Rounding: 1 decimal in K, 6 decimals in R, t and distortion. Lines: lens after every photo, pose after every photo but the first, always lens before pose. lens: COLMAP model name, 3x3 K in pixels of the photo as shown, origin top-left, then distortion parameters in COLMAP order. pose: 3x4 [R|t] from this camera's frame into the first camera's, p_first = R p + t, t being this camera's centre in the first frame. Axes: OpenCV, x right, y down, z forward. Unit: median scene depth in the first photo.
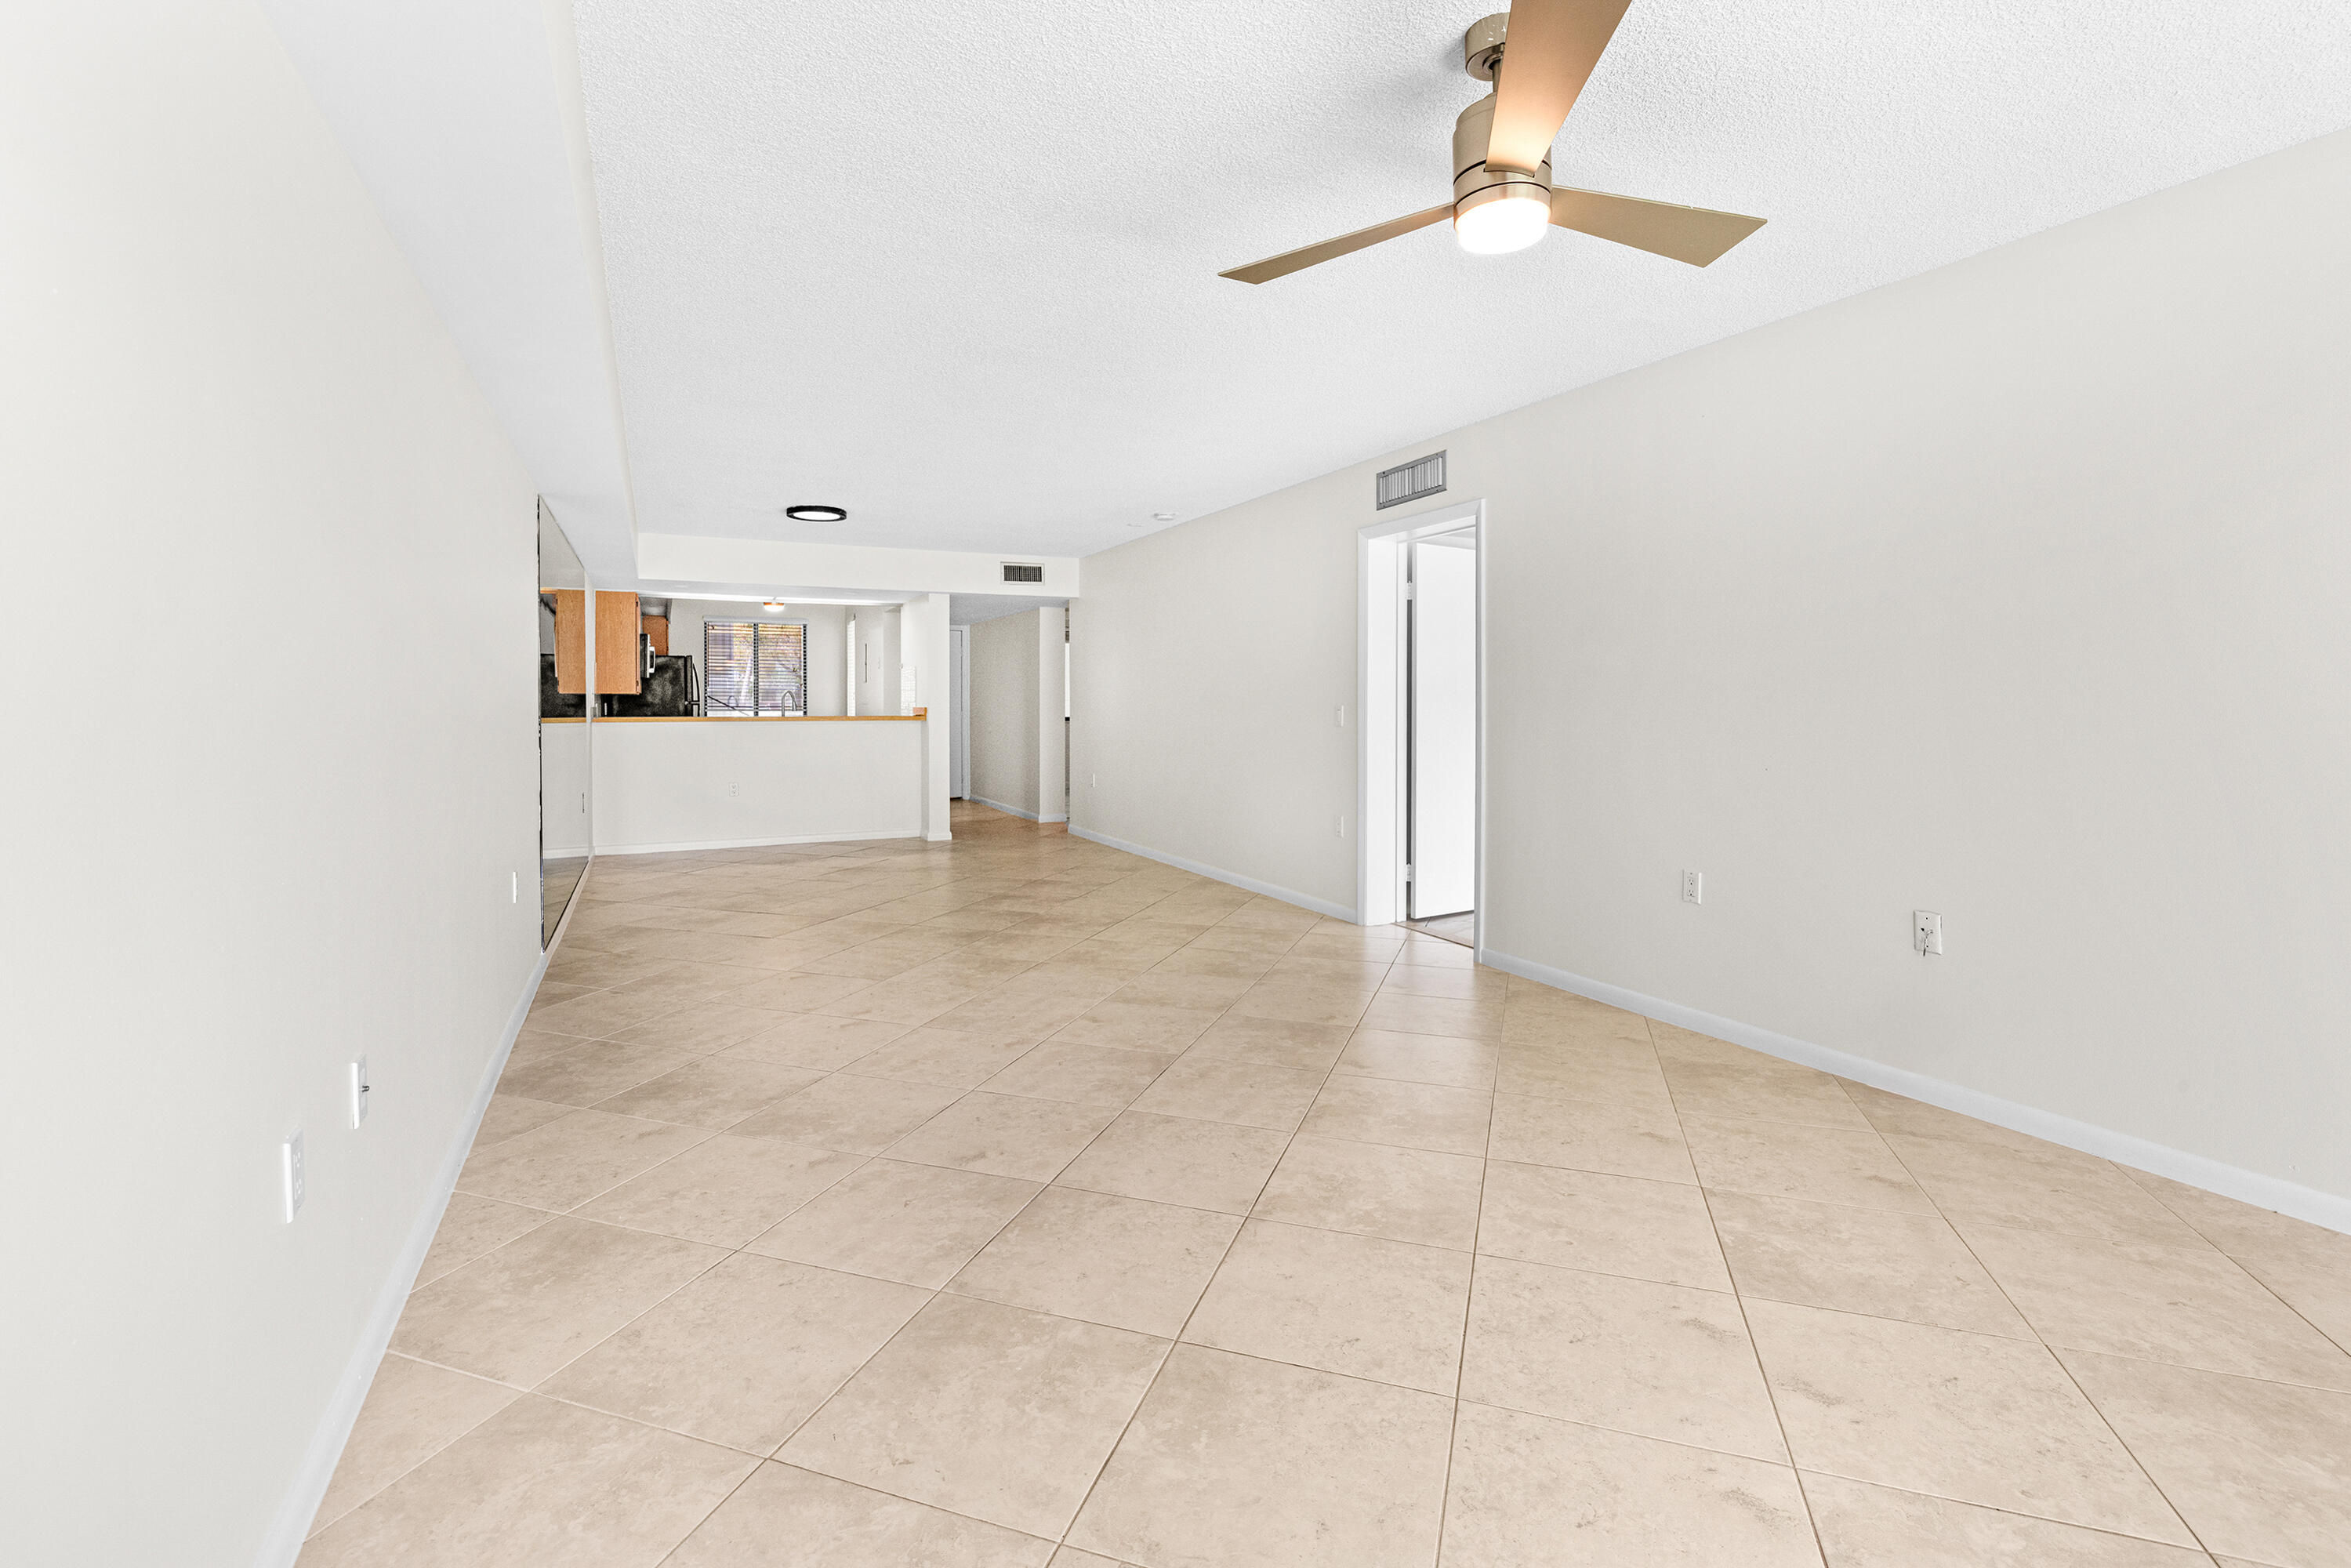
lens RADIAL K [[1070.8, 0, 1185.4], [0, 1070.8, 700.5], [0, 0, 1]] dist [-0.011468, 0.000214]
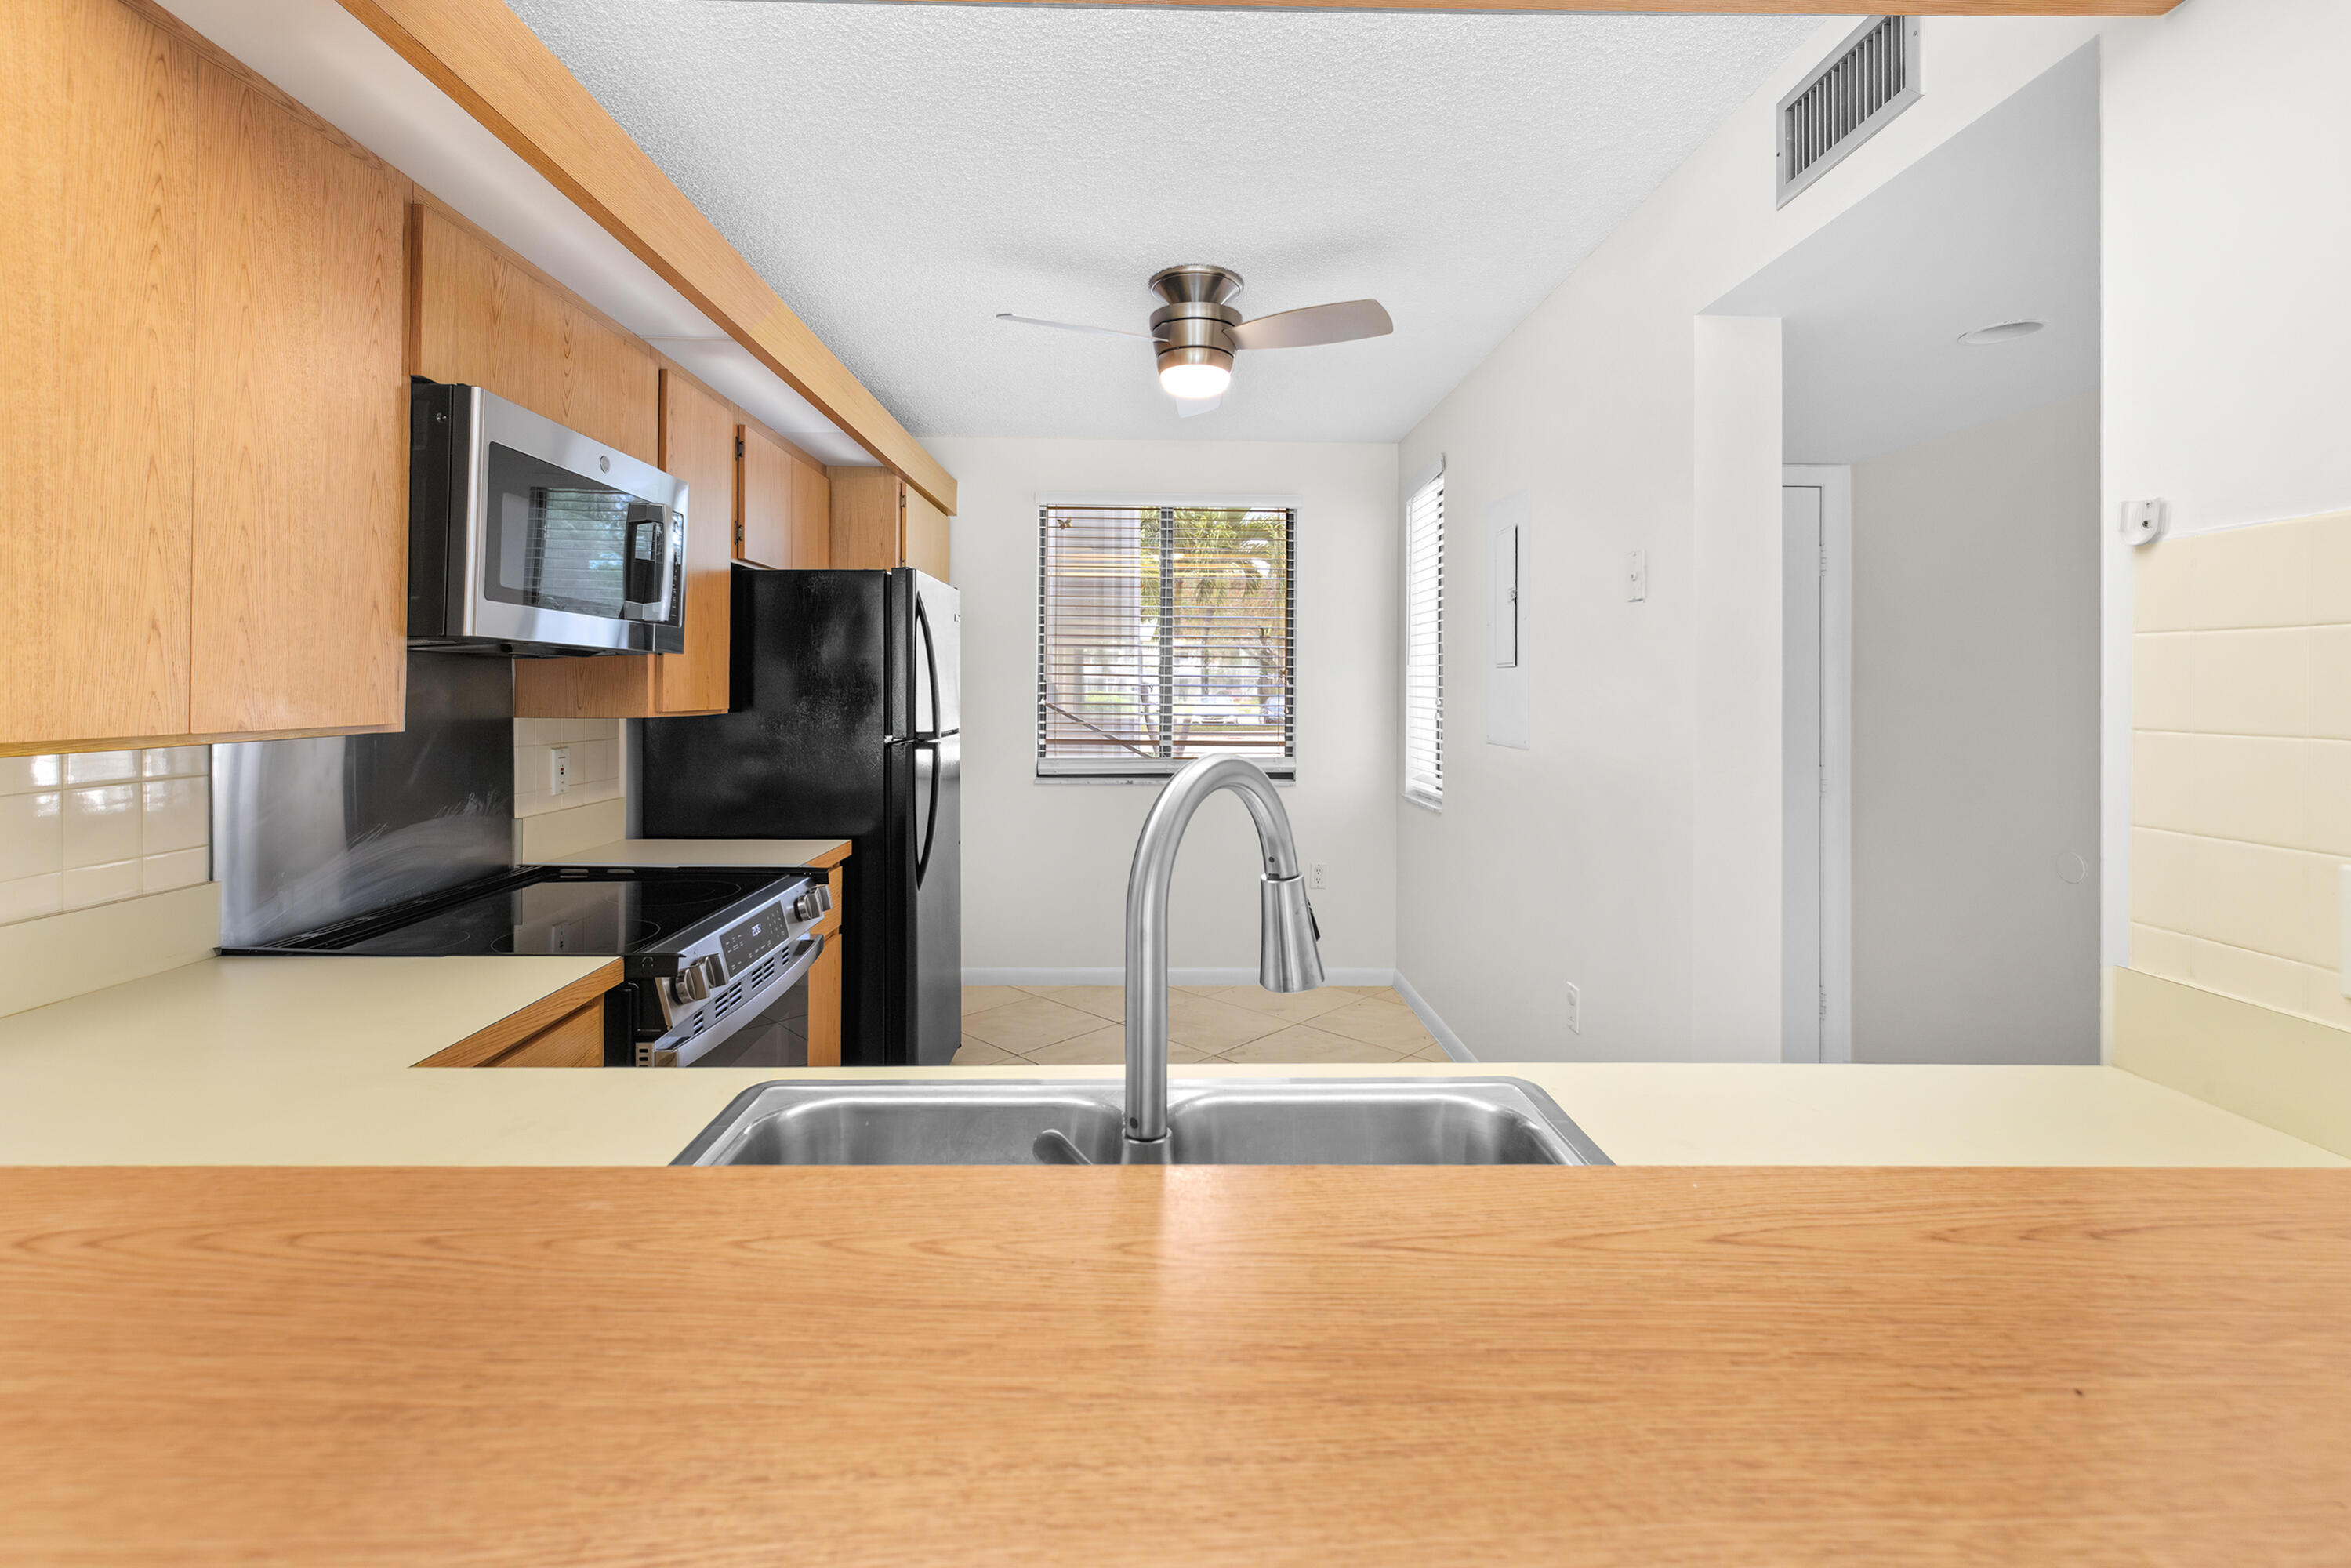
lens RADIAL K [[1031.3, 0, 1172.7], [0, 1031.3, 675.2], [0, 0, 1]] dist [-0.000700, -0.000148]
pose [[0.905820, 0.009025, -0.423567, -0.521789], [-0.013631, 0.999876, -0.007845, -0.025099], [0.423444, 0.012879, 0.905831, 1.433768]]
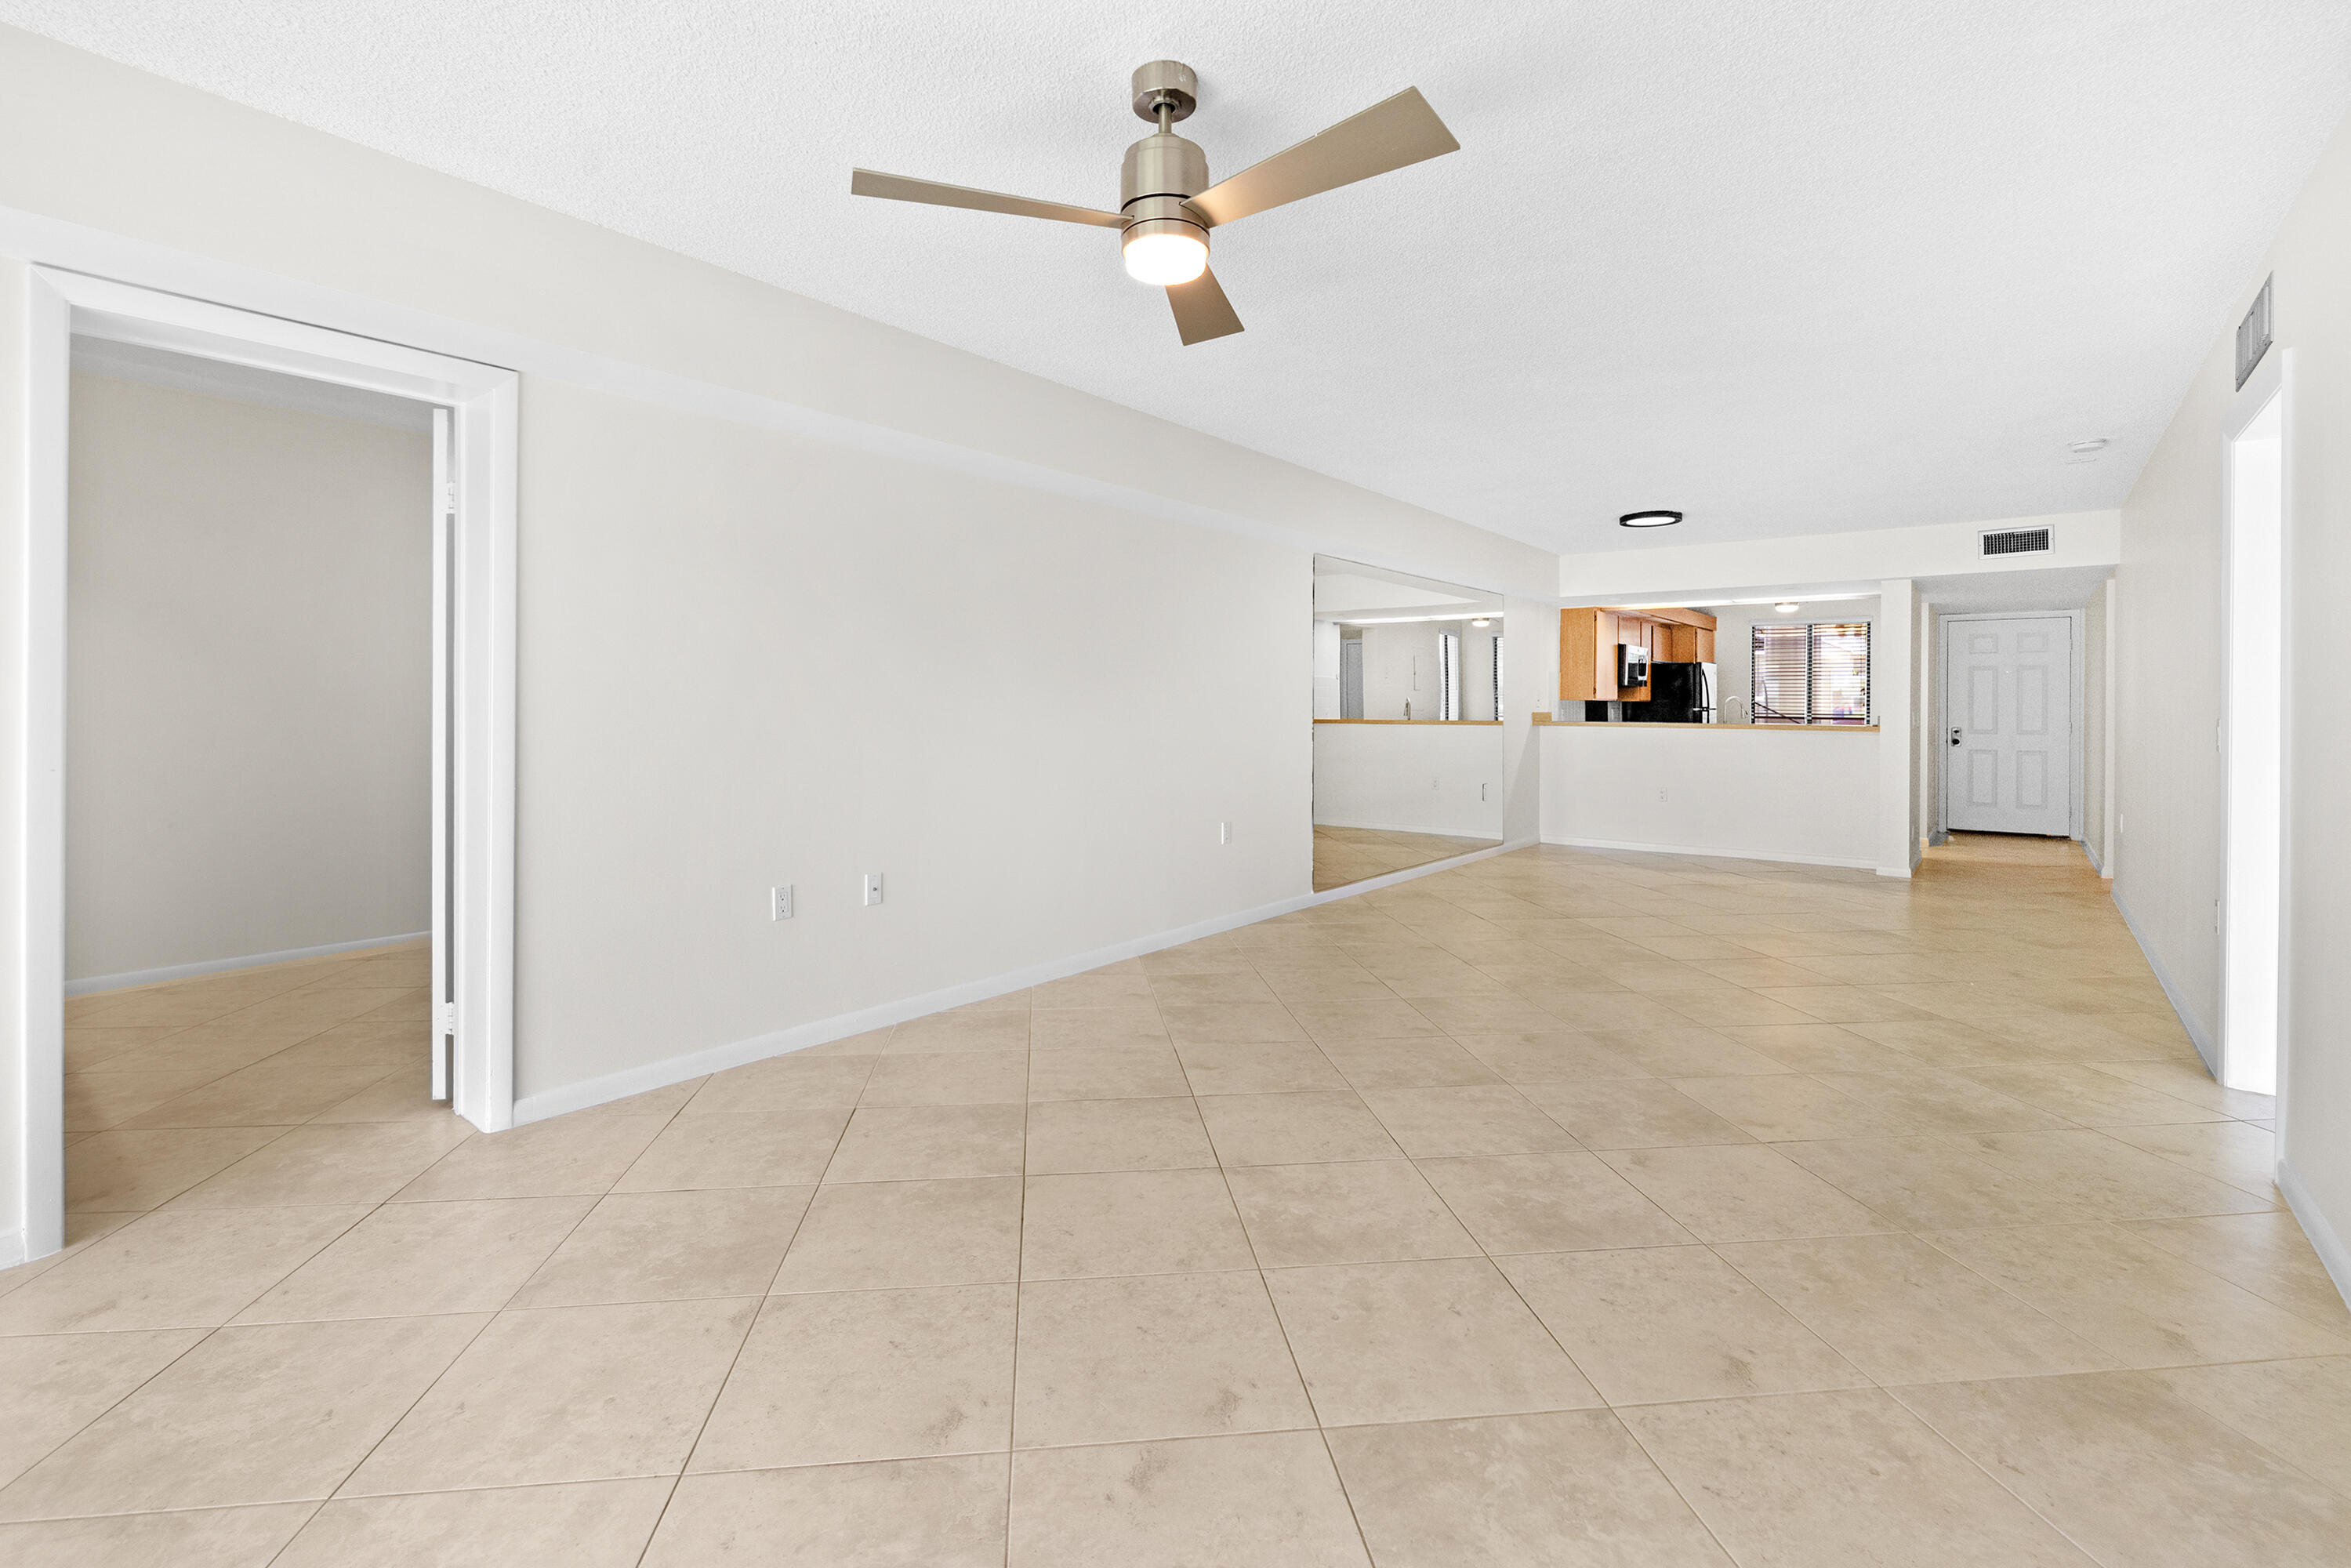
lens RADIAL K [[1091.0, 0, 1157.4], [0, 1091.0, 676.0], [0, 0, 1]] dist [-0.006809, -0.000026]
pose [[0.417767, -0.021060, -0.908310, 0.467518], [-0.005199, 0.999660, -0.025569, -0.000715], [0.908539, 0.015404, 0.417516, 0.197166]]
